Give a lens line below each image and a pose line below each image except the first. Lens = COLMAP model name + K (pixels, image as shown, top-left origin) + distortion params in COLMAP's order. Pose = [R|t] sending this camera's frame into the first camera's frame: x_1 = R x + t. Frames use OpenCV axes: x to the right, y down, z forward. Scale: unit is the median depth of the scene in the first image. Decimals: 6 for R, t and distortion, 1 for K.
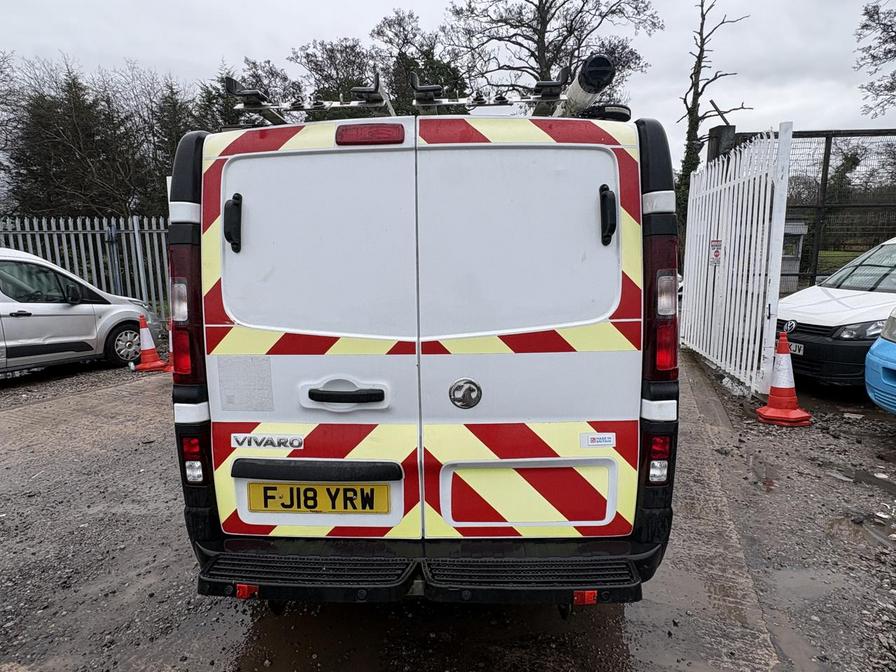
lens RADIAL K [[528.9, 0, 444.8], [0, 528.9, 338.5], [0, 0, 1]] dist [-0.000287, 0.000442]
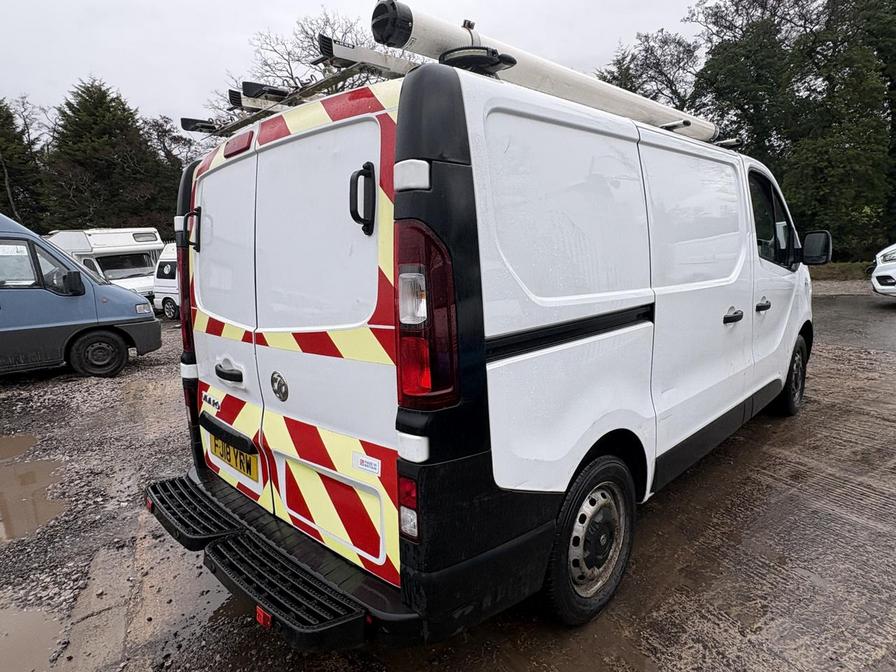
lens RADIAL K [[528.9, 0, 449.1], [0, 528.9, 335.2], [0, 0, 1]] dist [-0.000287, 0.000442]
pose [[0.735105, 0.083605, -0.672778, 0.928661], [-0.060823, 0.996498, 0.057375, -0.071410], [0.675219, -0.001256, 0.737616, 0.449282]]
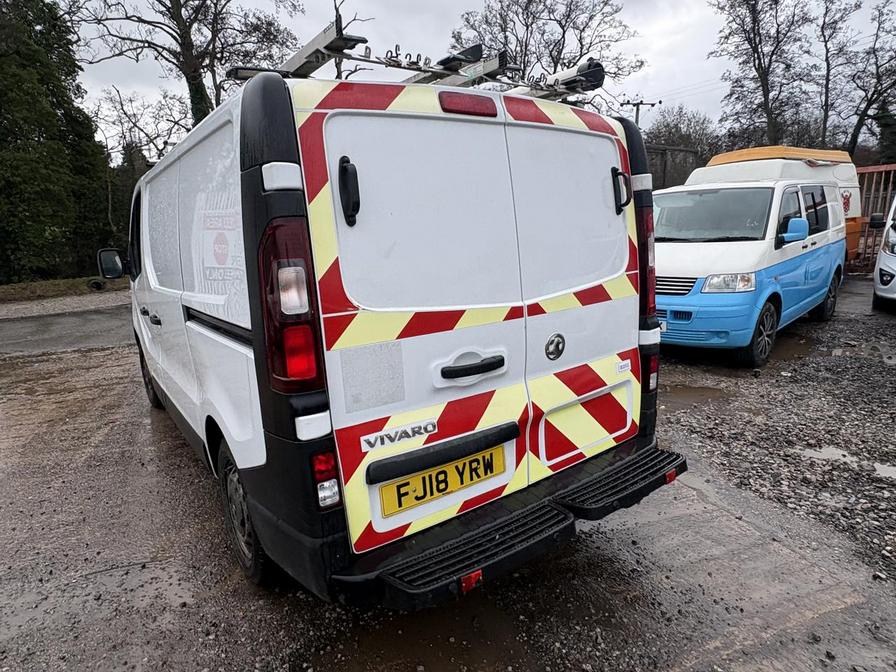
lens RADIAL K [[528.9, 0, 451.1], [0, 528.9, 337.2], [0, 0, 1]] dist [-0.000287, 0.000442]
pose [[0.785153, -0.144652, 0.602172, -0.791822], [0.125669, 0.989324, 0.073796, -0.027241], [-0.606417, 0.017733, 0.794949, 0.221392]]
